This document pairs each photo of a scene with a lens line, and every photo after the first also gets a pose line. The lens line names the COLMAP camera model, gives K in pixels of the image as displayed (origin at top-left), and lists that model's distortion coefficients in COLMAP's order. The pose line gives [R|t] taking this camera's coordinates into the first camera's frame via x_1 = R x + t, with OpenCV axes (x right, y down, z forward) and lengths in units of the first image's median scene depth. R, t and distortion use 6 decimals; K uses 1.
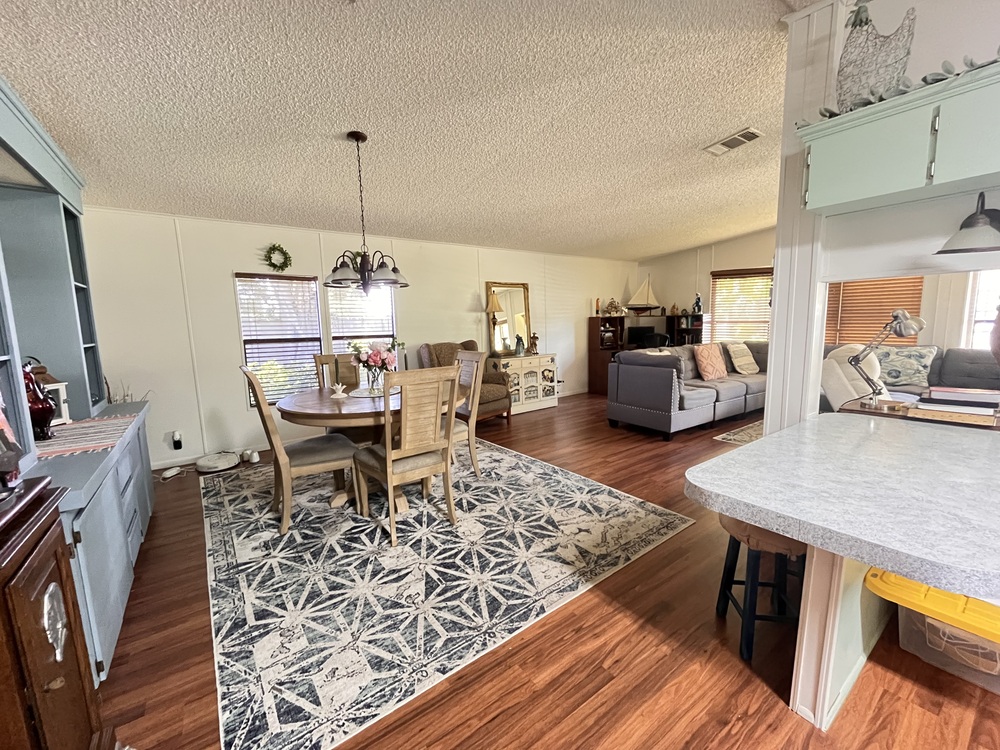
lens RADIAL K [[405.1, 0, 498.3], [0, 405.1, 374.0], [0, 0, 1]] dist [-0.001473, -0.000462]
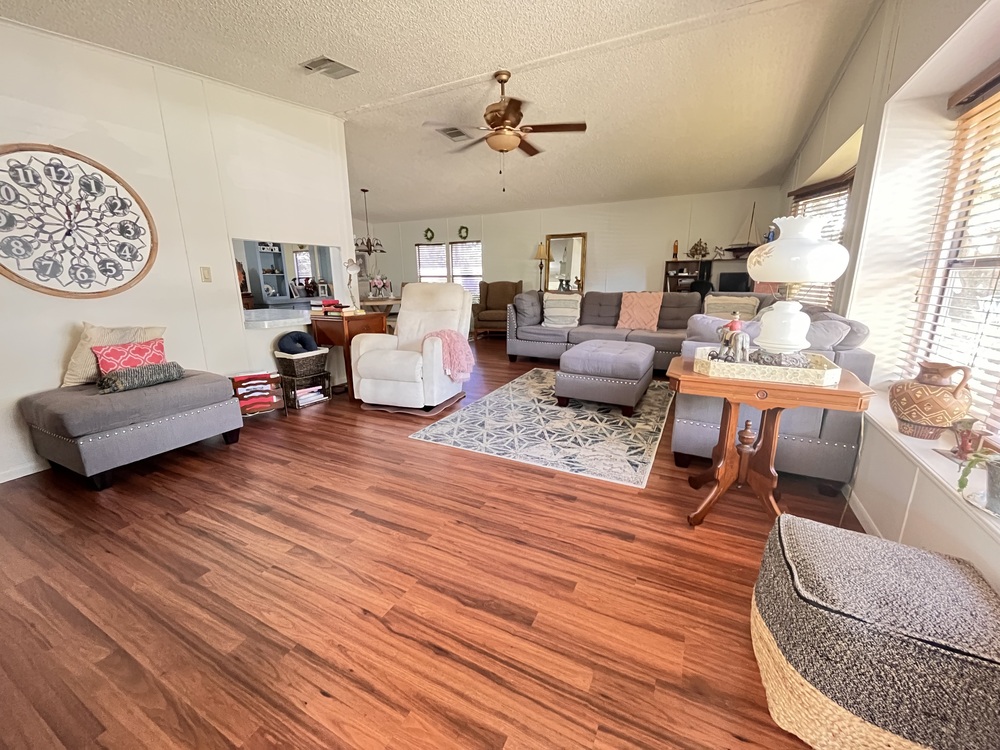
lens RADIAL K [[405.1, 0, 498.3], [0, 405.1, 374.0], [0, 0, 1]] dist [-0.001473, -0.000462]
pose [[0.452179, 0.225934, -0.862837, 2.482626], [-0.113117, 0.974100, 0.195789, -0.069714], [0.884725, 0.009069, 0.466025, 0.594366]]
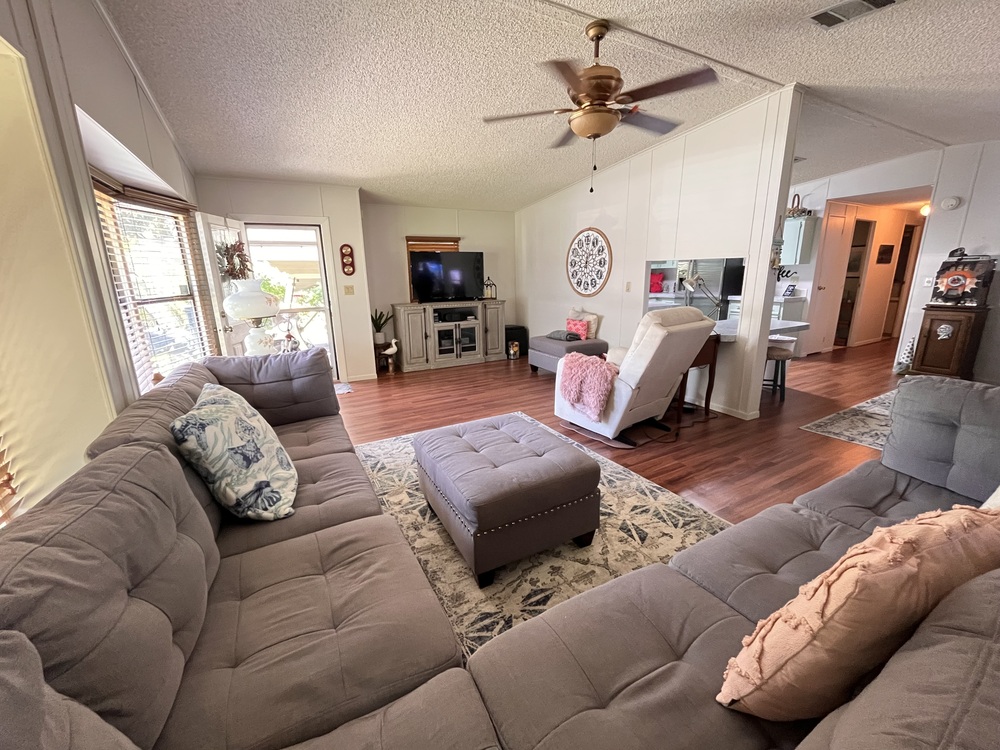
lens RADIAL K [[405.1, 0, 498.3], [0, 405.1, 374.0], [0, 0, 1]] dist [-0.001473, -0.000462]
pose [[-0.991514, 0.008679, 0.129713, 1.309443], [0.055228, 0.931380, 0.359834, -0.351626], [-0.117689, 0.363944, -0.923955, 2.304416]]
